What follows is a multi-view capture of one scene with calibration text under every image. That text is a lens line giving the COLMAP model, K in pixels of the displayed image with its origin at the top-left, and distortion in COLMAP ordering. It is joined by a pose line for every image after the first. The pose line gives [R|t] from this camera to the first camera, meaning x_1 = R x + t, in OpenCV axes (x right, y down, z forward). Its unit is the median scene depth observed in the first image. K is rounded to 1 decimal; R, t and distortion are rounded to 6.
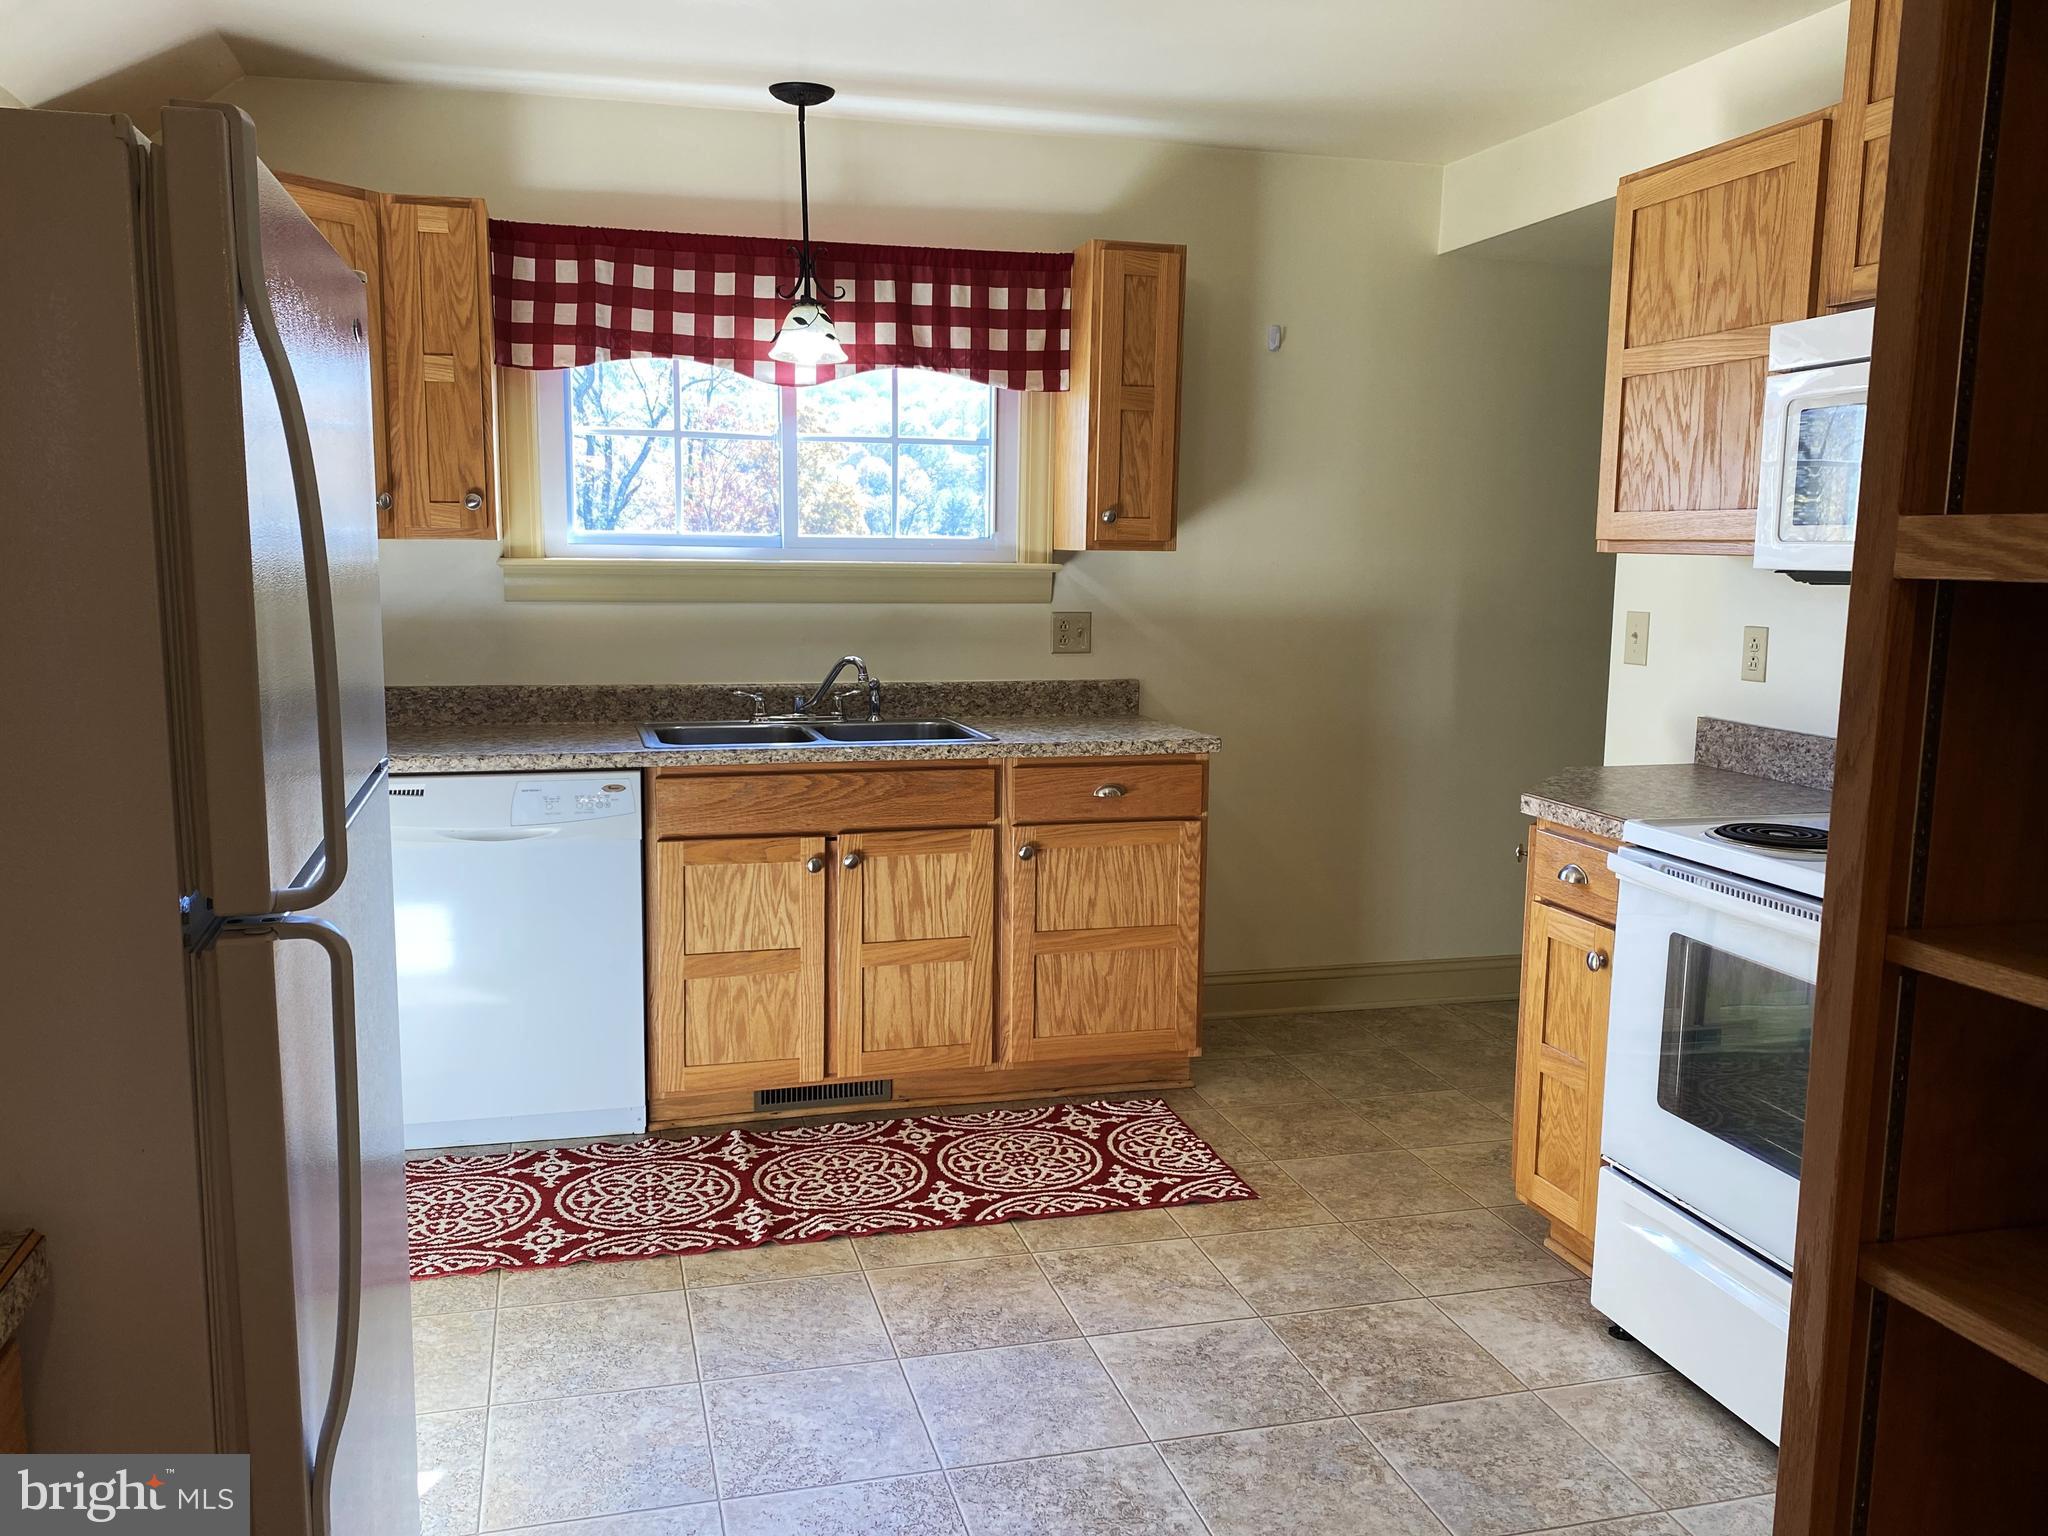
lens RADIAL K [[1607.3, 0, 999.0], [0, 1607.3, 771.0], [0, 0, 1]] dist [0.124367, -0.215498]
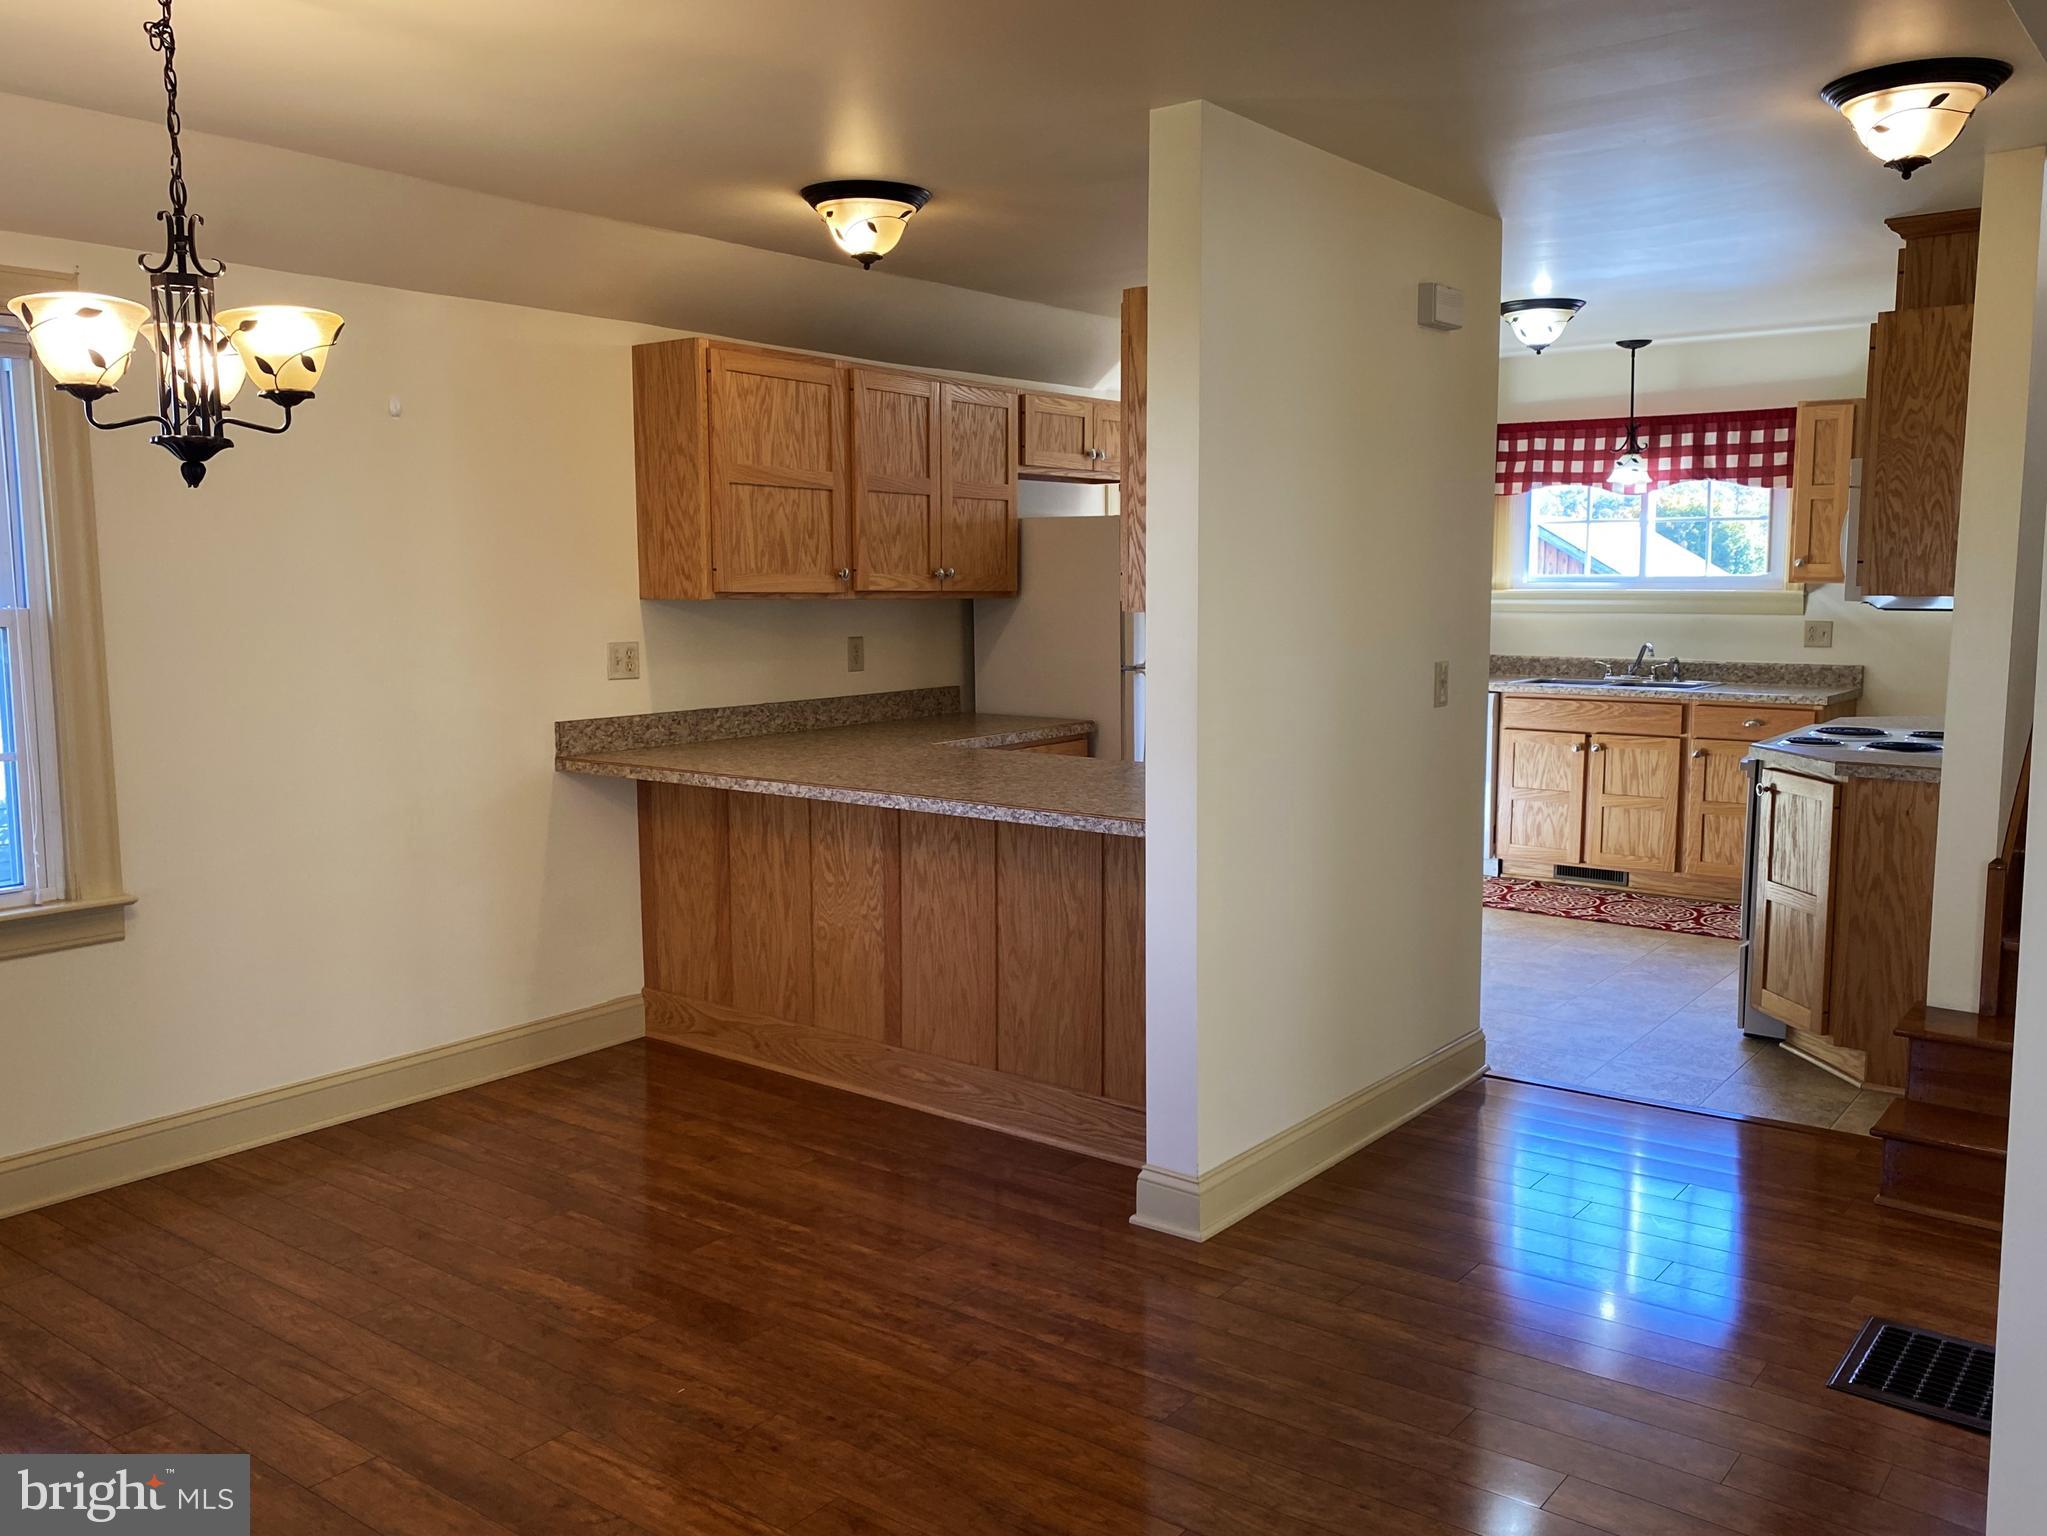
lens RADIAL K [[1702.1, 0, 1048.3], [0, 1702.1, 760.8], [0, 0, 1]] dist [0.044464, -0.046085]
pose [[0.621656, 0.080206, -0.779173, 1.033008], [-0.099714, 0.994754, 0.022842, 0.085801], [0.776918, 0.063495, 0.626392, -0.731057]]
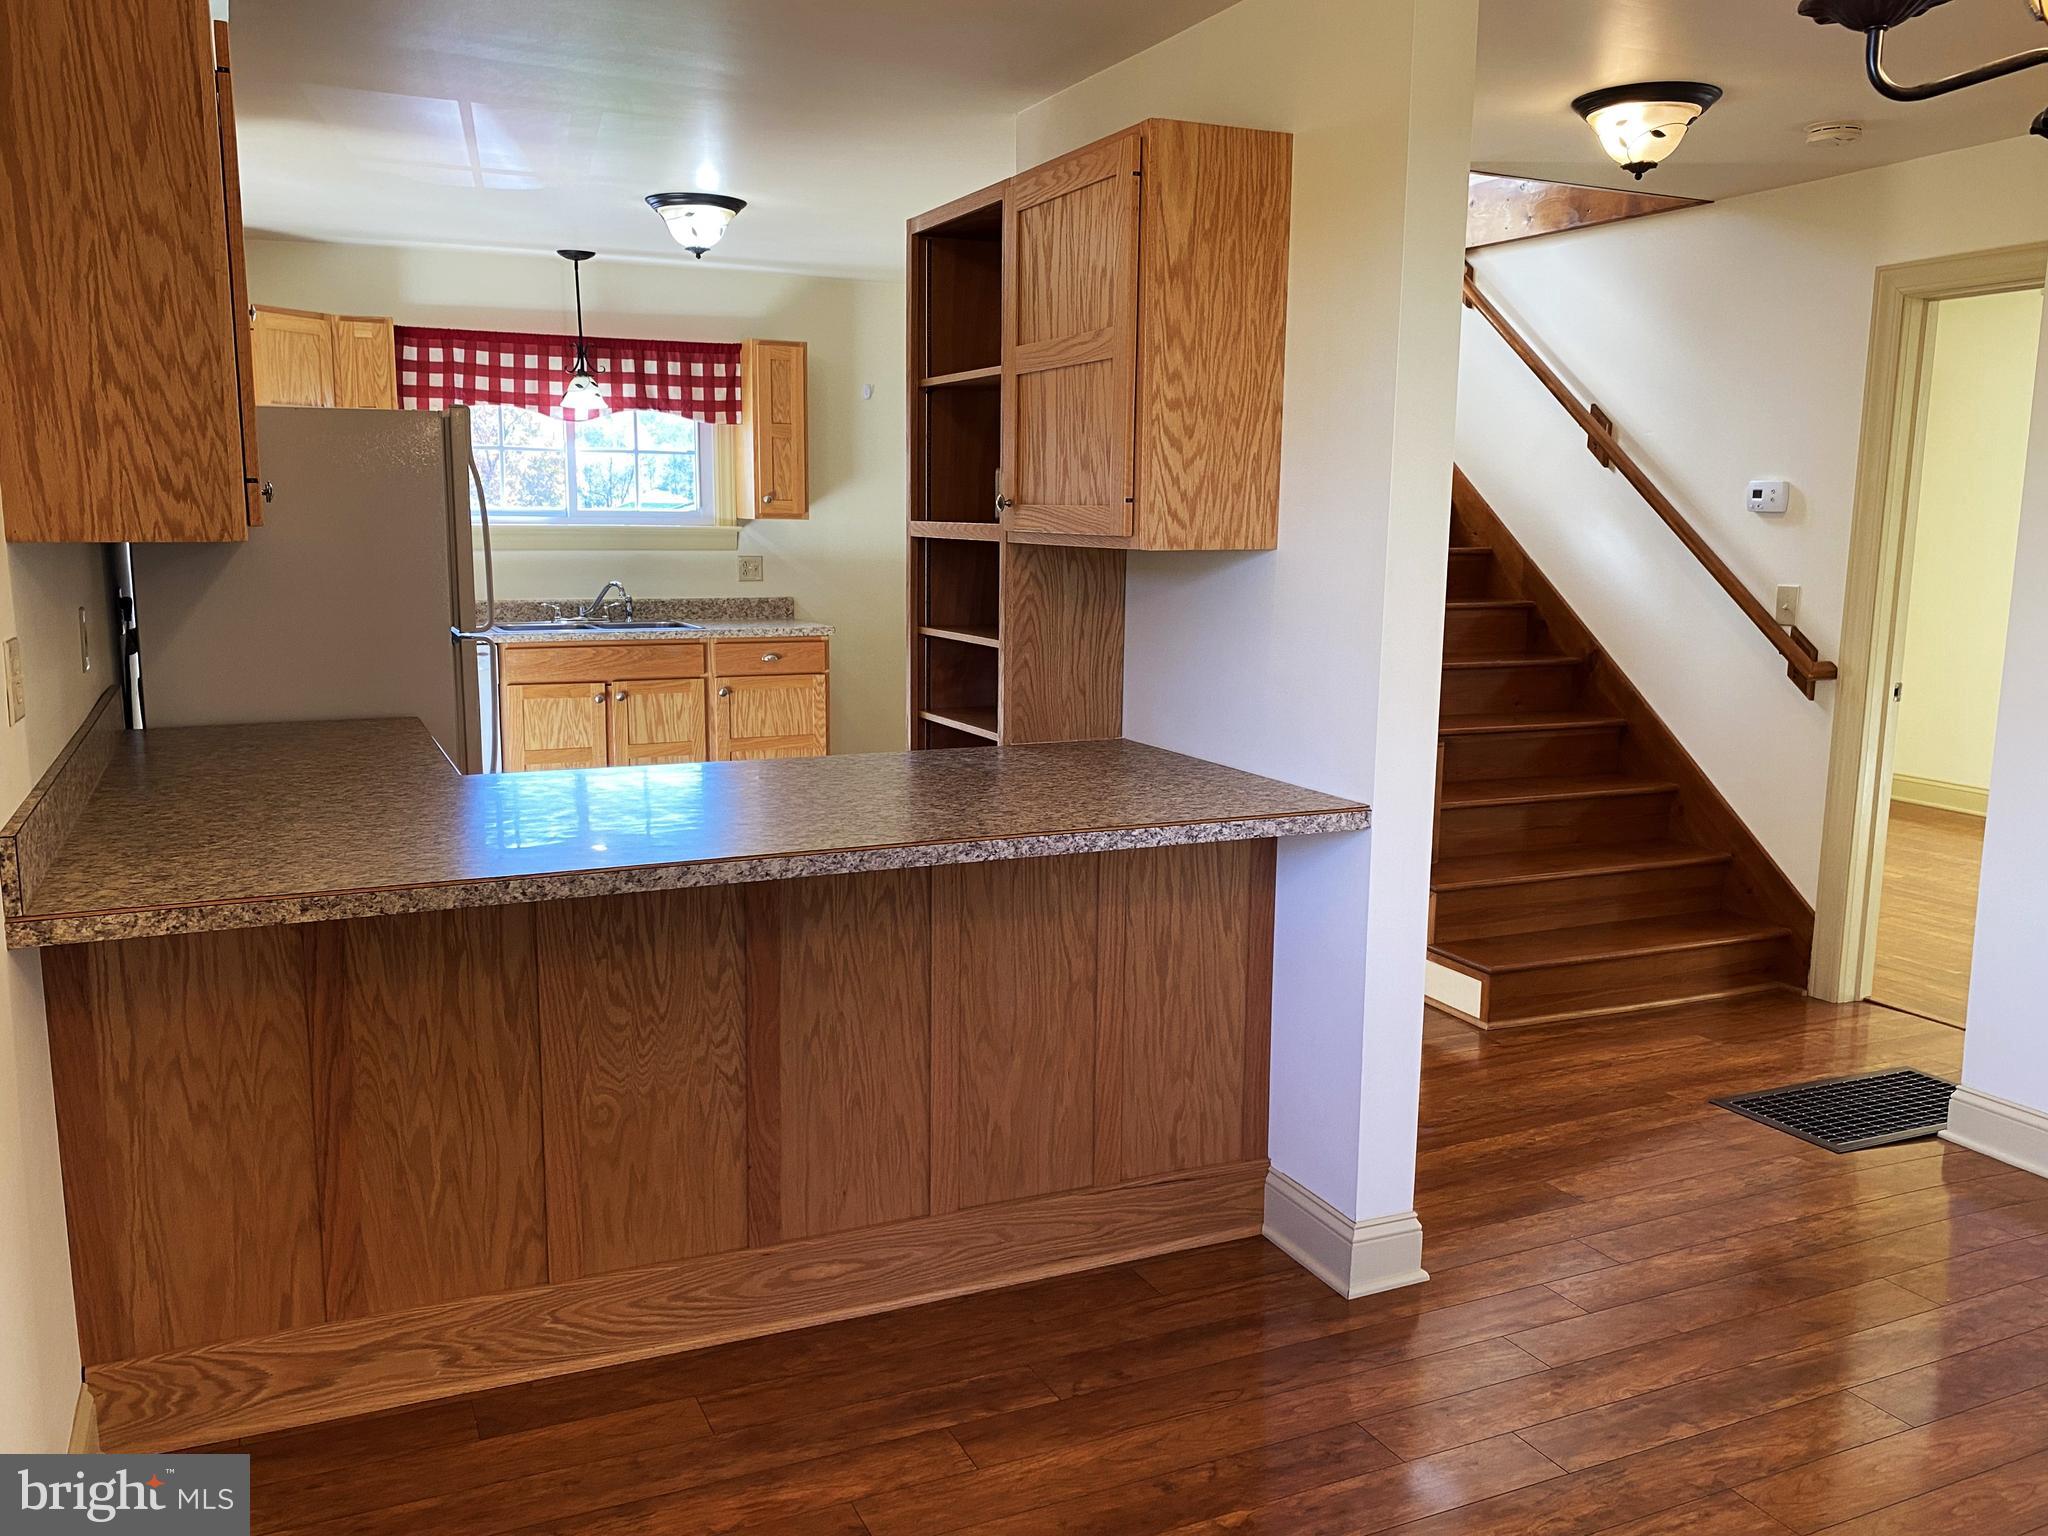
lens RADIAL K [[1607.9, 0, 1015.8], [0, 1607.9, 771.7], [0, 0, 1]] dist [0.069674, -0.149115]
pose [[0.983716, -0.029025, 0.177372, 0.016453], [0.024520, 0.999320, 0.027541, 0.095601], [-0.178051, -0.022743, 0.983758, -0.777978]]
